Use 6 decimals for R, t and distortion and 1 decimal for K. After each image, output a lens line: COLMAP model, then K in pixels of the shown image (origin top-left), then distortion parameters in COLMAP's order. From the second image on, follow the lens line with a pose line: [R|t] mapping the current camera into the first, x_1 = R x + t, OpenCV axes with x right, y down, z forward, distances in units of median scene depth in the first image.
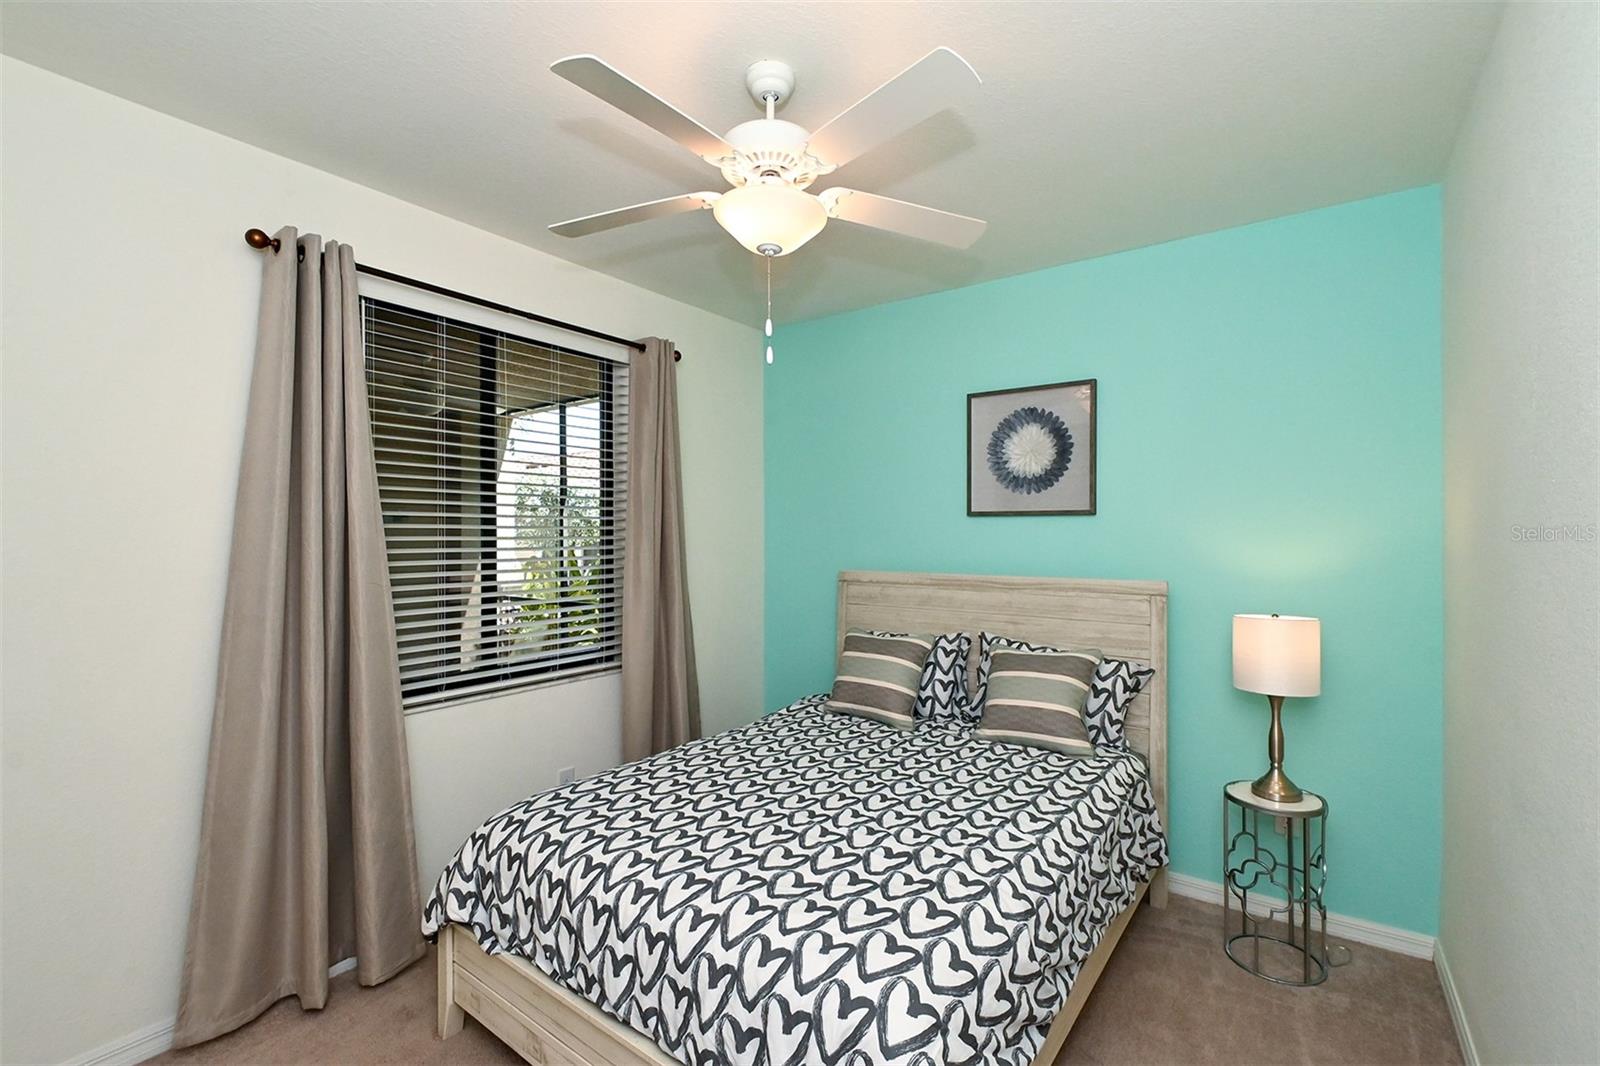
lens RADIAL K [[695.6, 0, 800.0], [0, 695.6, 533.0], [0, 0, 1]] dist [0.002797, -0.000016]
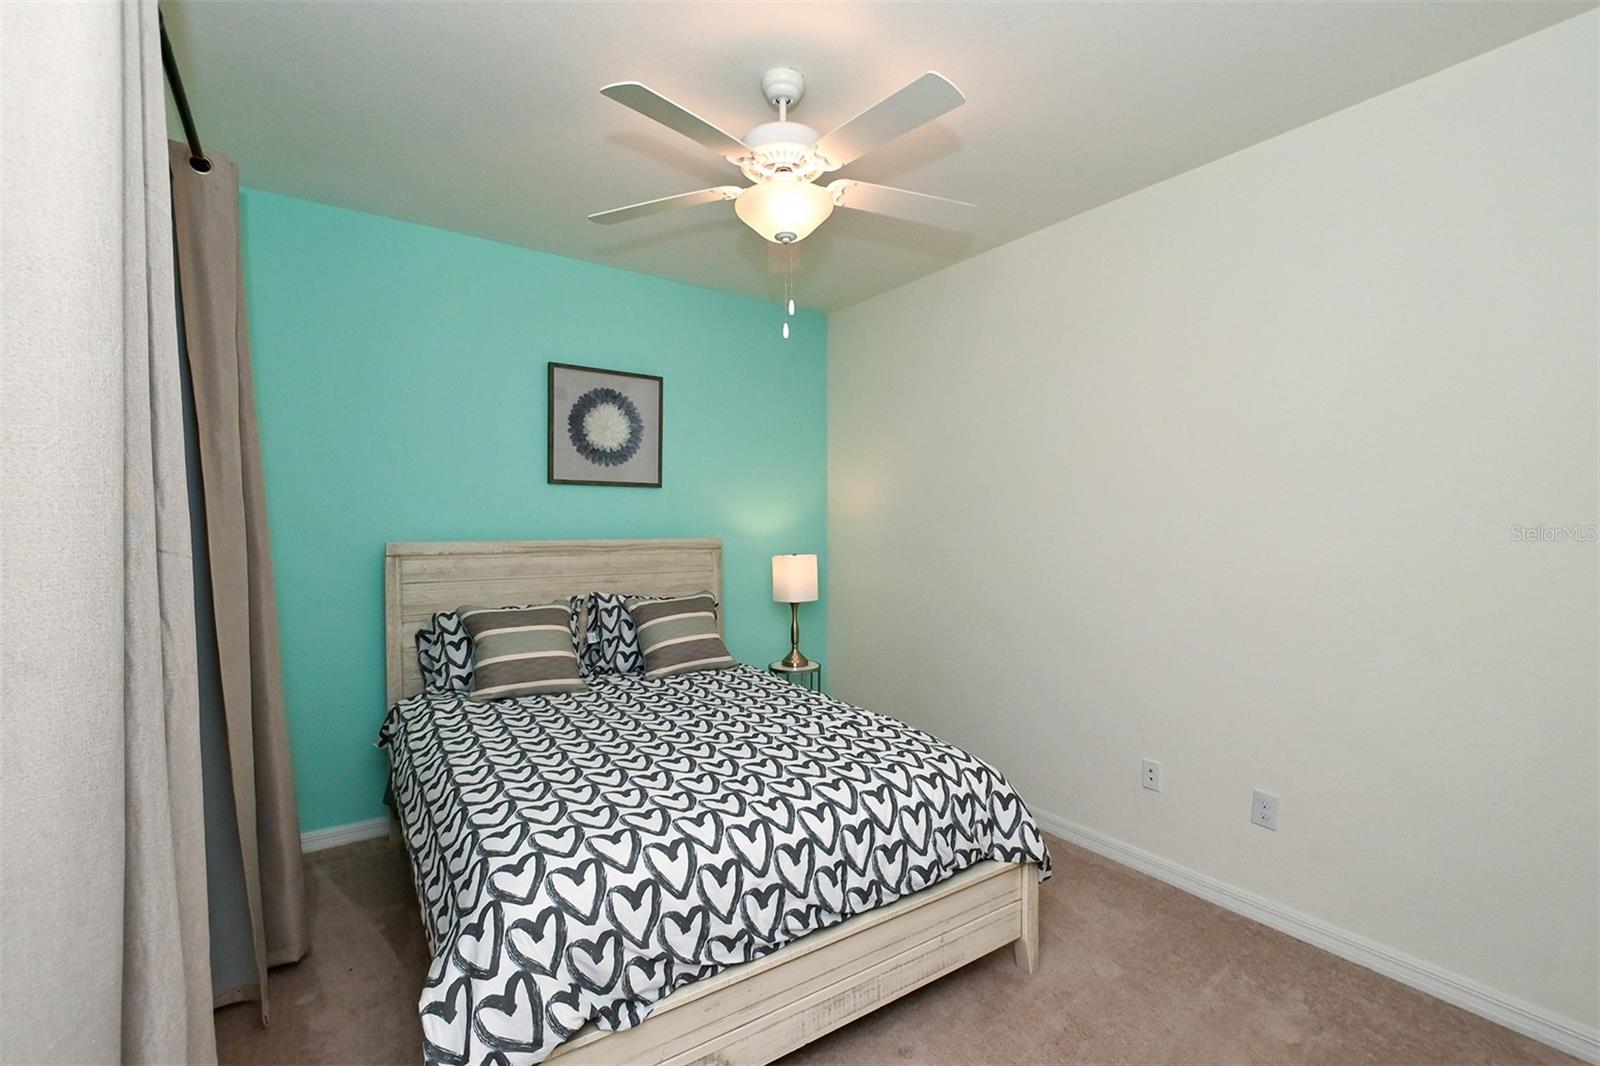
lens RADIAL K [[707.2, 0, 793.5], [0, 707.2, 530.2], [0, 0, 1]] dist [-0.002806, -0.001073]
pose [[0.344985, -0.009792, 0.938557, -0.659281], [-0.004050, 0.999921, 0.011921, 0.032918], [-0.938599, -0.007914, 0.344918, 0.343924]]
